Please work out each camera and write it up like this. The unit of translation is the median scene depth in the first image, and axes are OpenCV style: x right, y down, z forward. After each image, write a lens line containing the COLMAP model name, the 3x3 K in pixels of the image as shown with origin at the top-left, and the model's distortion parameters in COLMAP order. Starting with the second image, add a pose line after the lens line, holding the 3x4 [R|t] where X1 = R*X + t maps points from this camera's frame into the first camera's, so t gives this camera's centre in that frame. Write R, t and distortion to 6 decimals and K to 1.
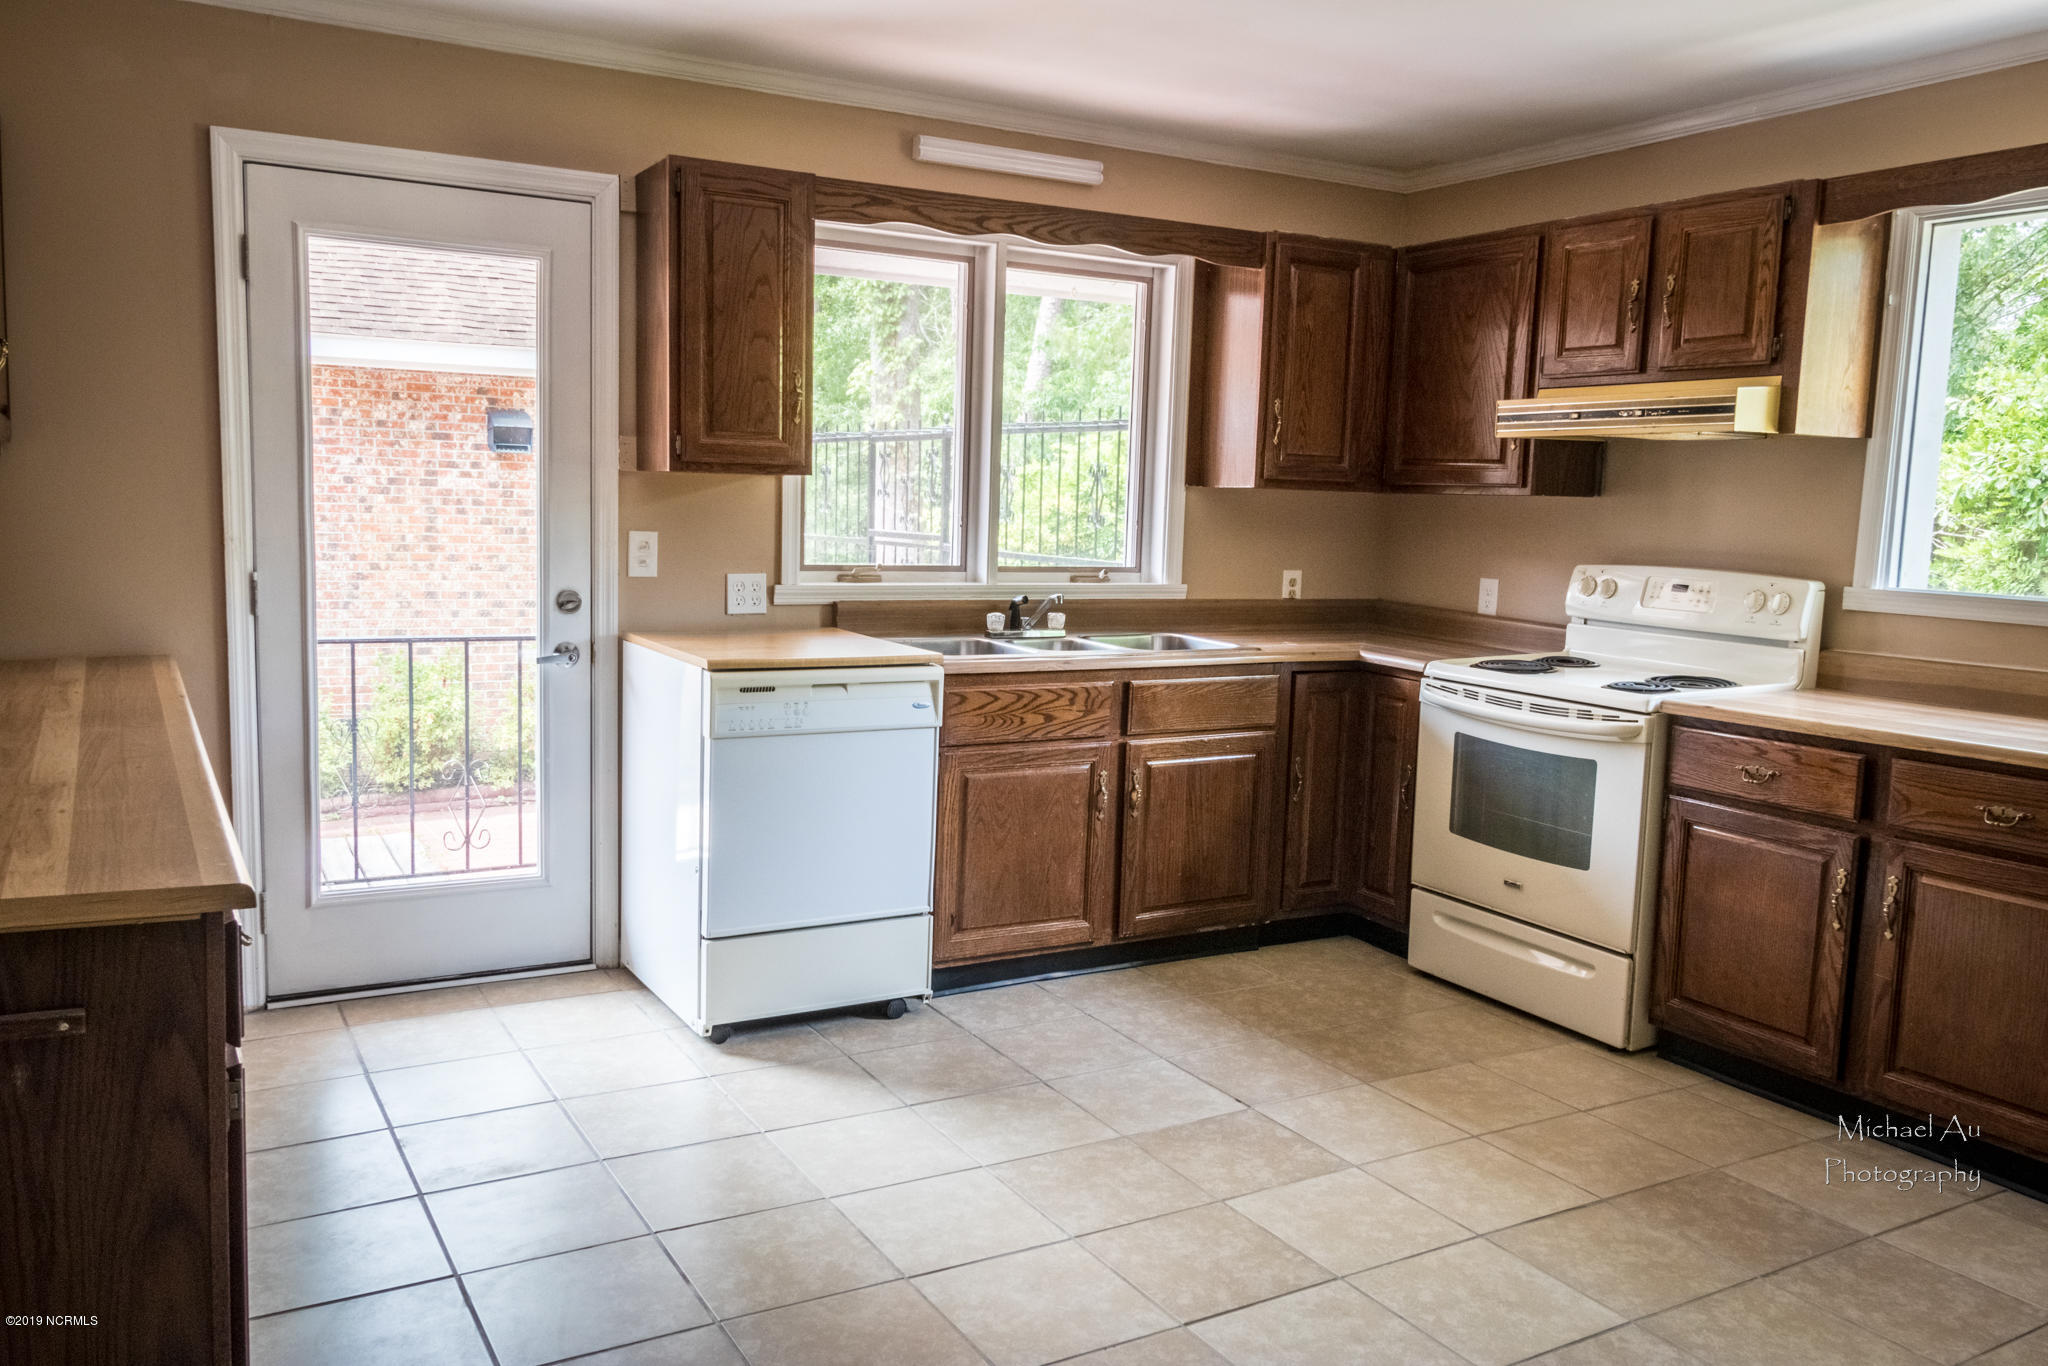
lens RADIAL K [[1547.1, 0, 933.5], [0, 1547.1, 683.2], [0, 0, 1]] dist [0.009469, -0.000847]
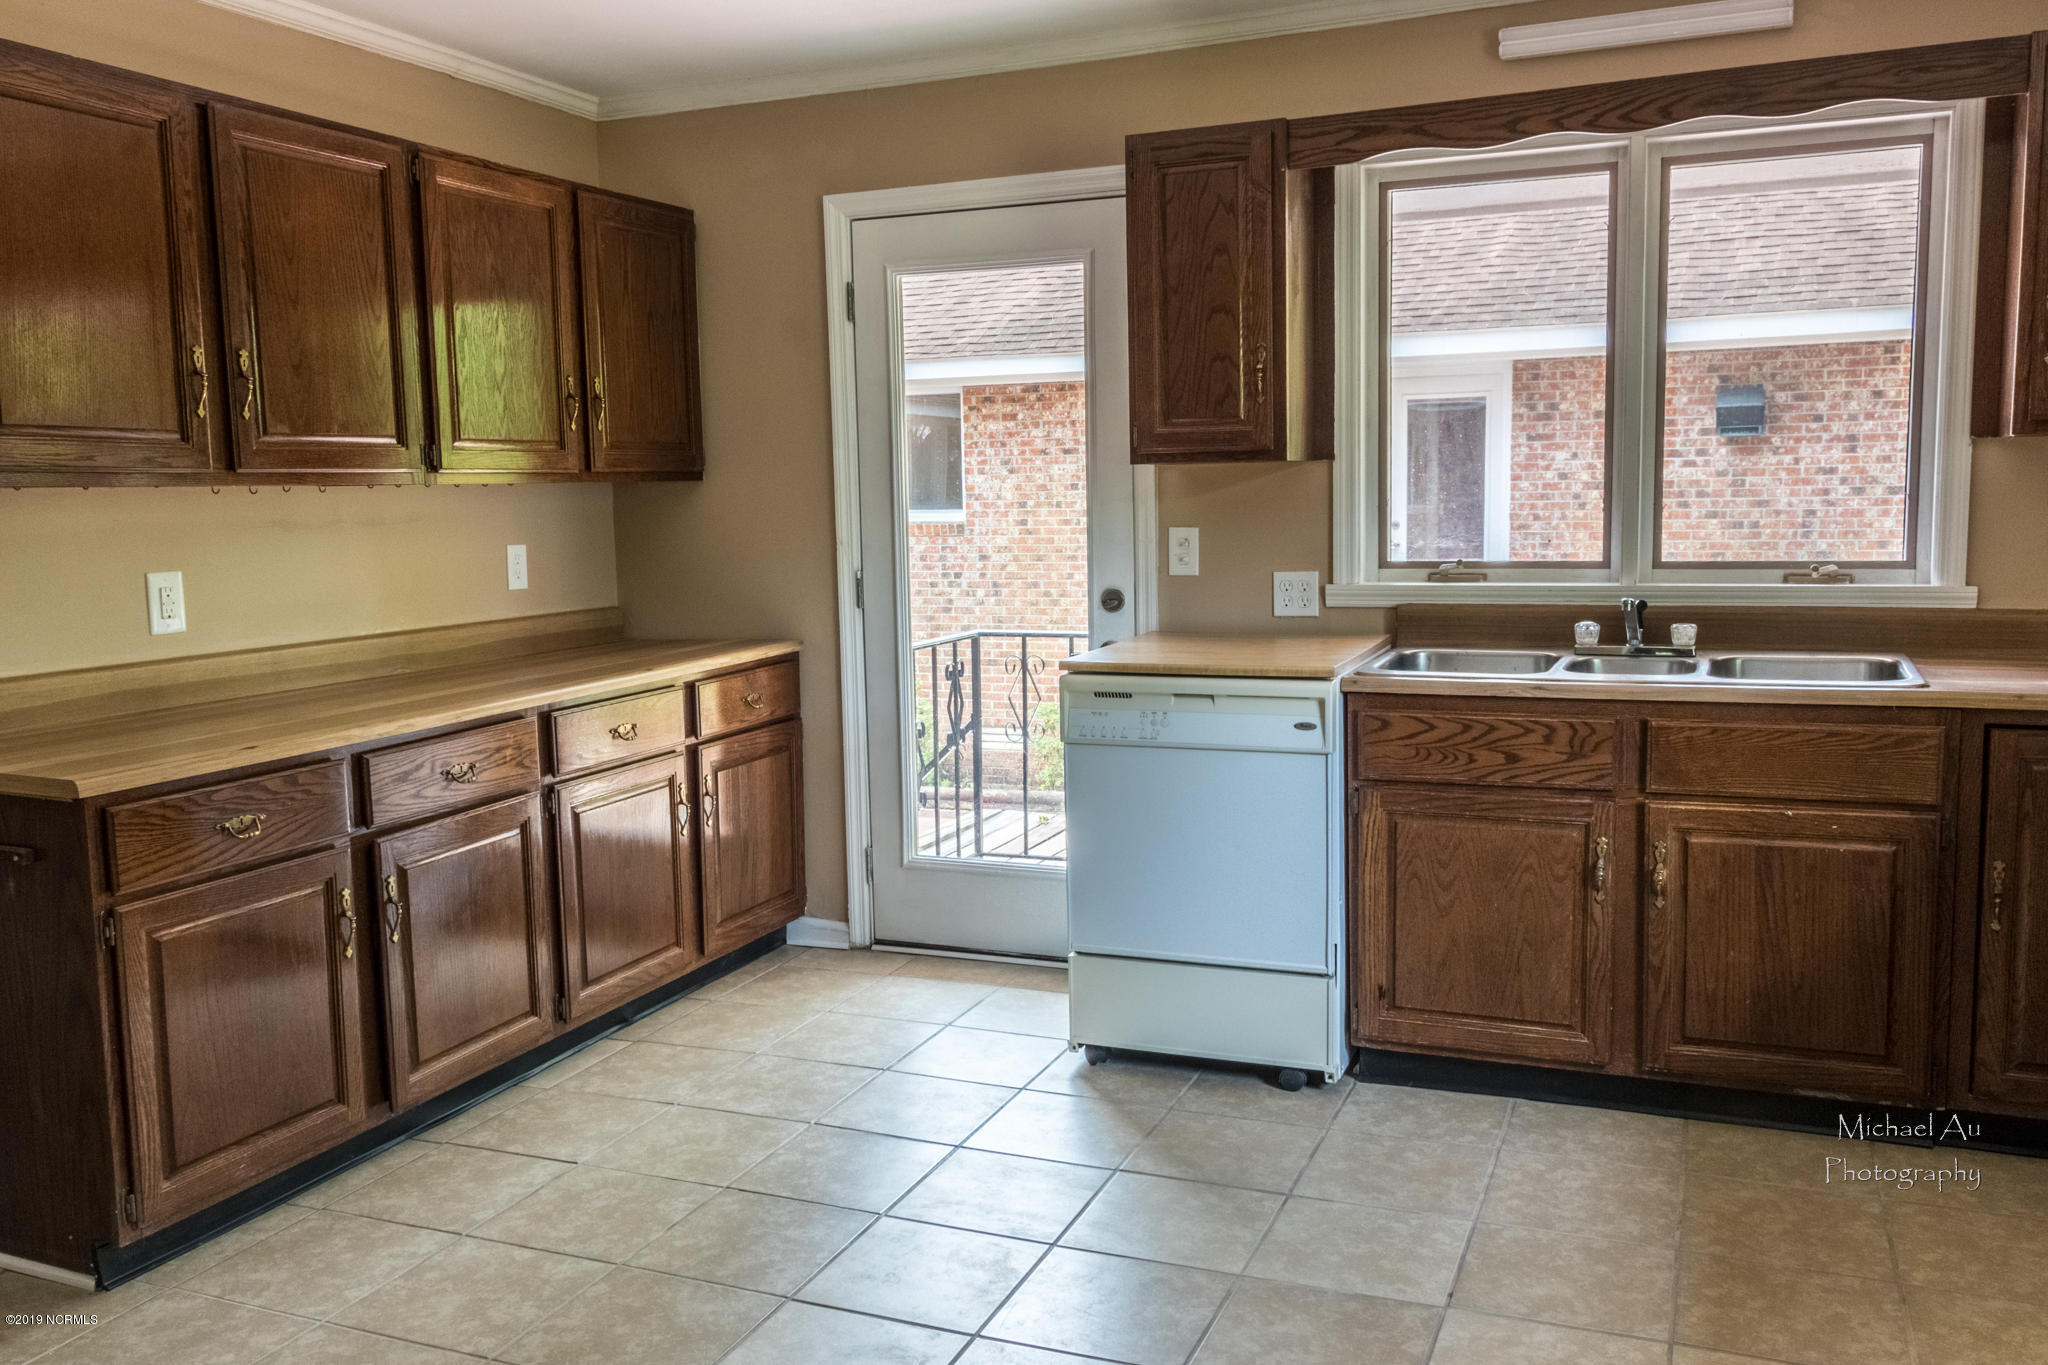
lens RADIAL K [[1631.4, 0, 1024.0], [0, 1631.4, 682.5], [0, 0, 1]] dist [0.008275, 0.001903]
pose [[0.633433, 0.050732, -0.772132, 0.534185], [-0.054635, 0.998290, 0.020770, -0.018252], [0.771866, 0.029029, 0.635122, 0.288655]]
